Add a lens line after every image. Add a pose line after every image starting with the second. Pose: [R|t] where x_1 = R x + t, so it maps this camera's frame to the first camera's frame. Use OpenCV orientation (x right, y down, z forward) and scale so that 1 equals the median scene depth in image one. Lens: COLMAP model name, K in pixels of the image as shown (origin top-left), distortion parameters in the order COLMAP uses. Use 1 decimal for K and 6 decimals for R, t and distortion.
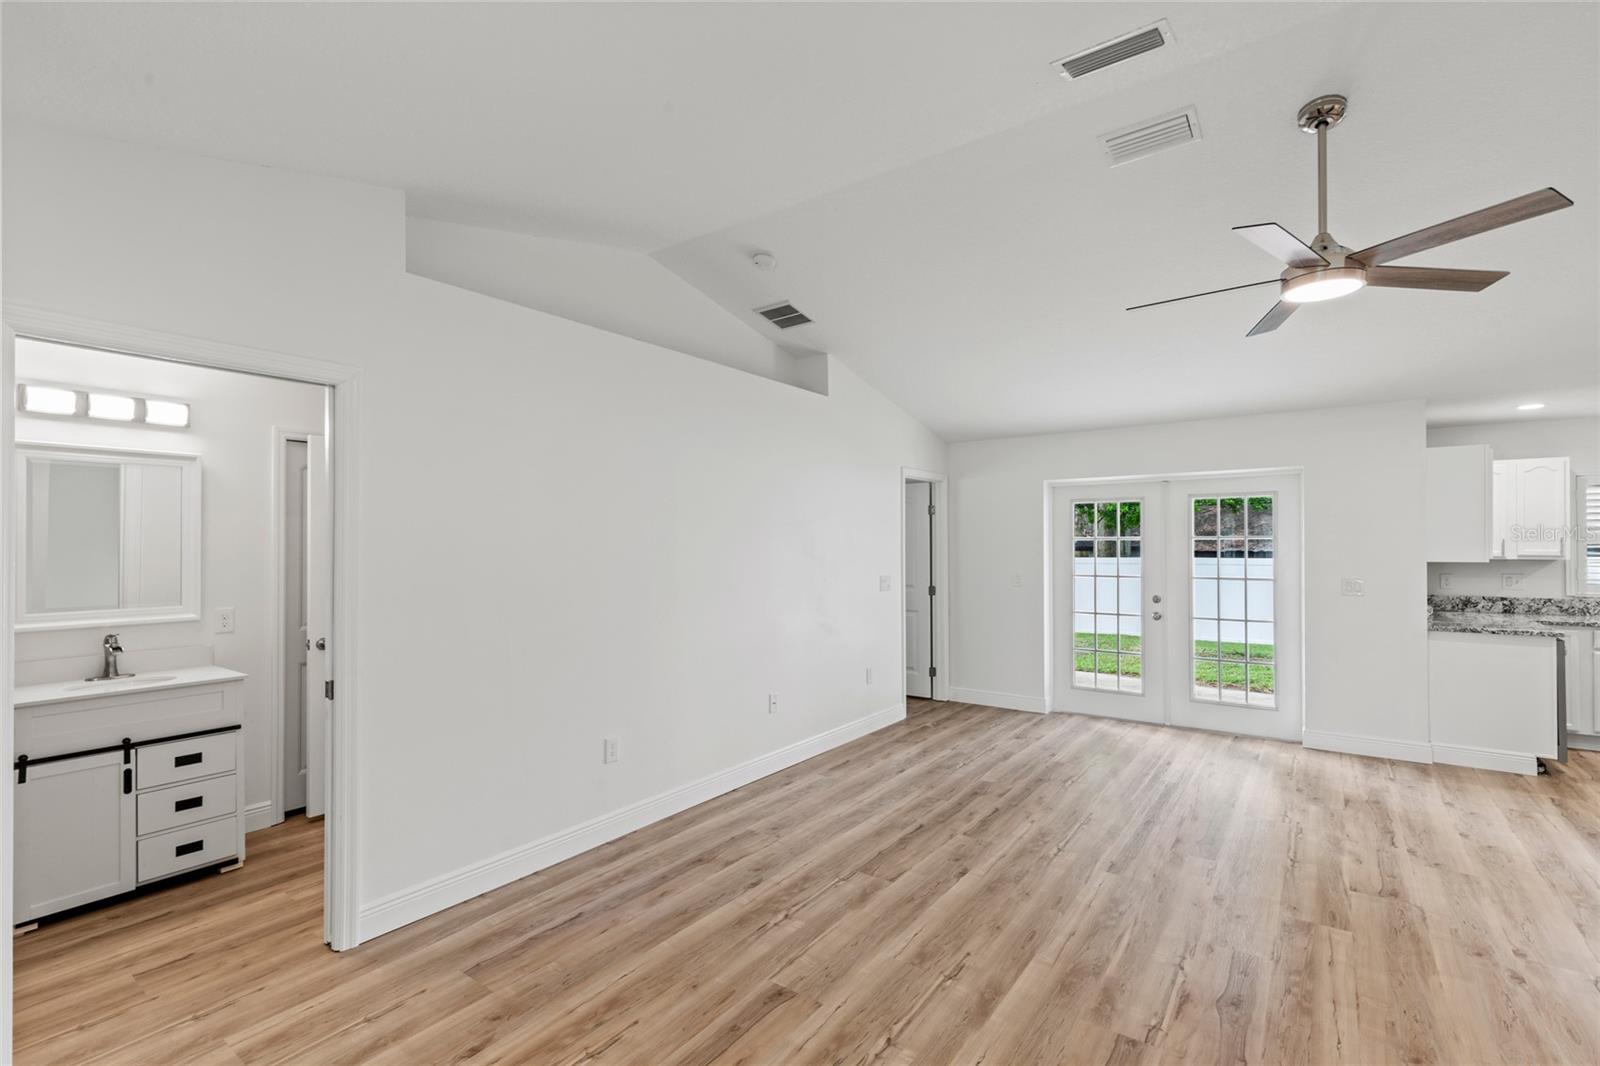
lens RADIAL K [[725.1, 0, 802.0], [0, 725.1, 542.9], [0, 0, 1]] dist [0.009092, -0.000457]
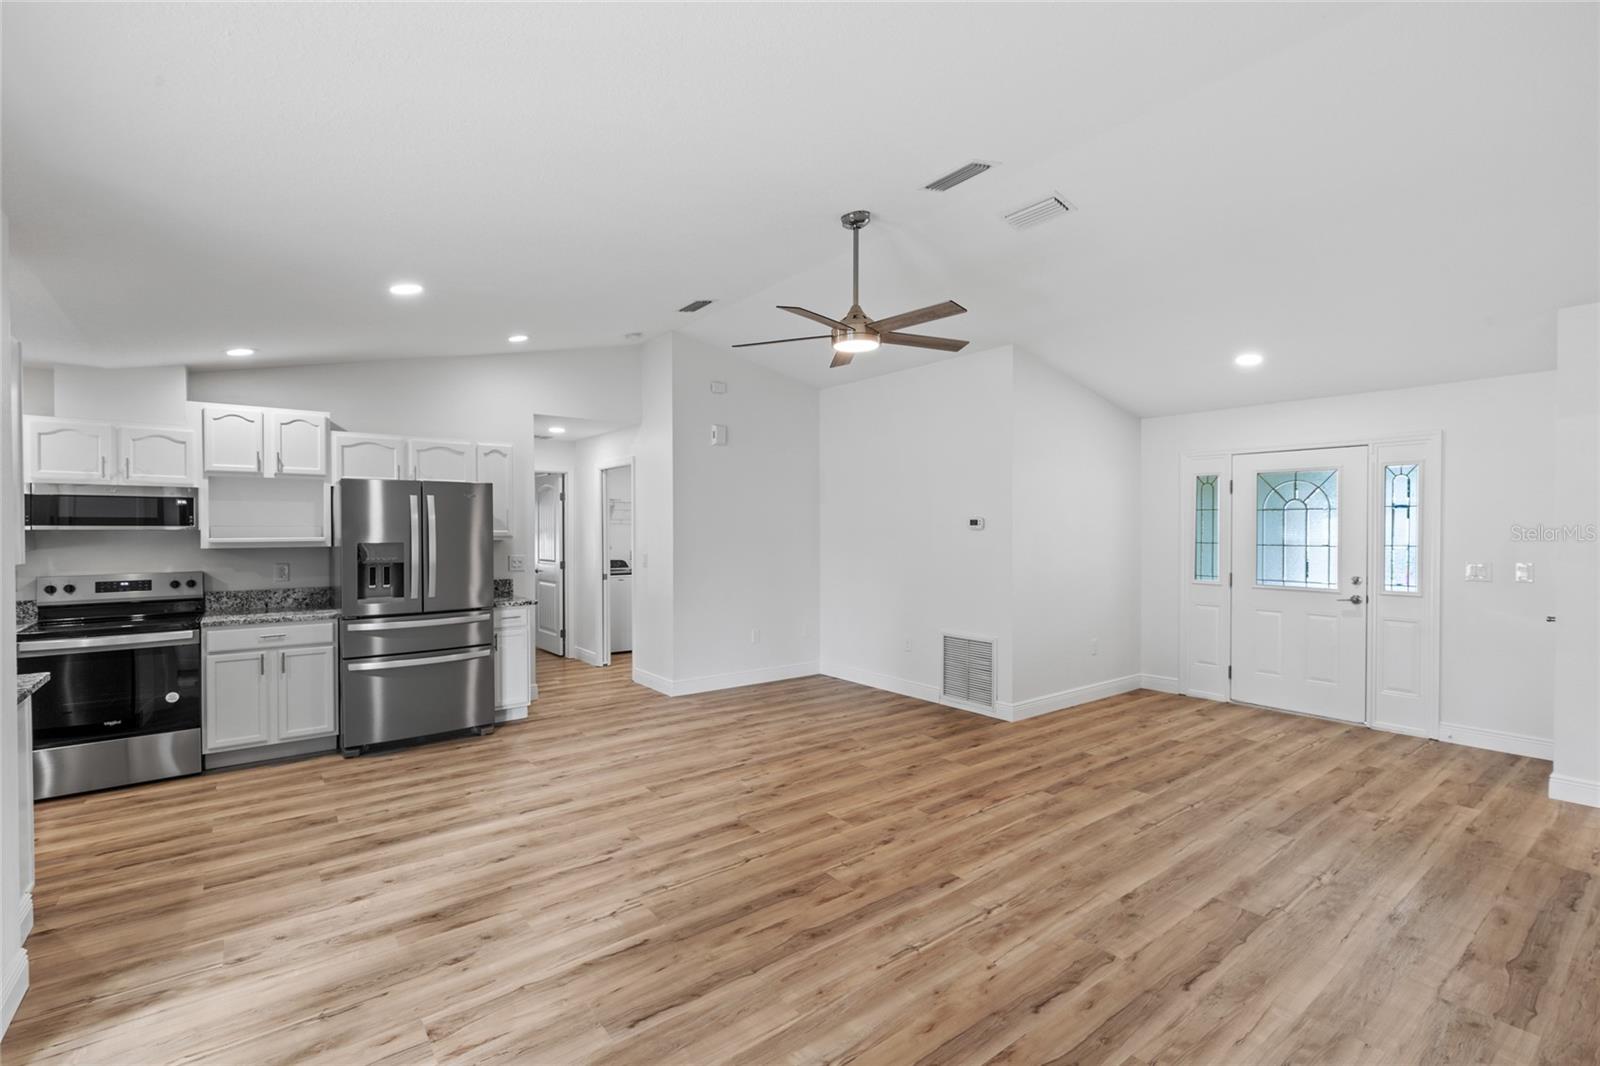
lens RADIAL K [[721.4, 0, 801.1], [0, 721.4, 534.2], [0, 0, 1]] dist [0.008168, -0.000383]
pose [[-0.959265, 0.003129, 0.282491, 0.289147], [0.003978, 0.999989, 0.002432, 0.006904], [-0.282480, 0.003456, -0.959267, 1.606043]]
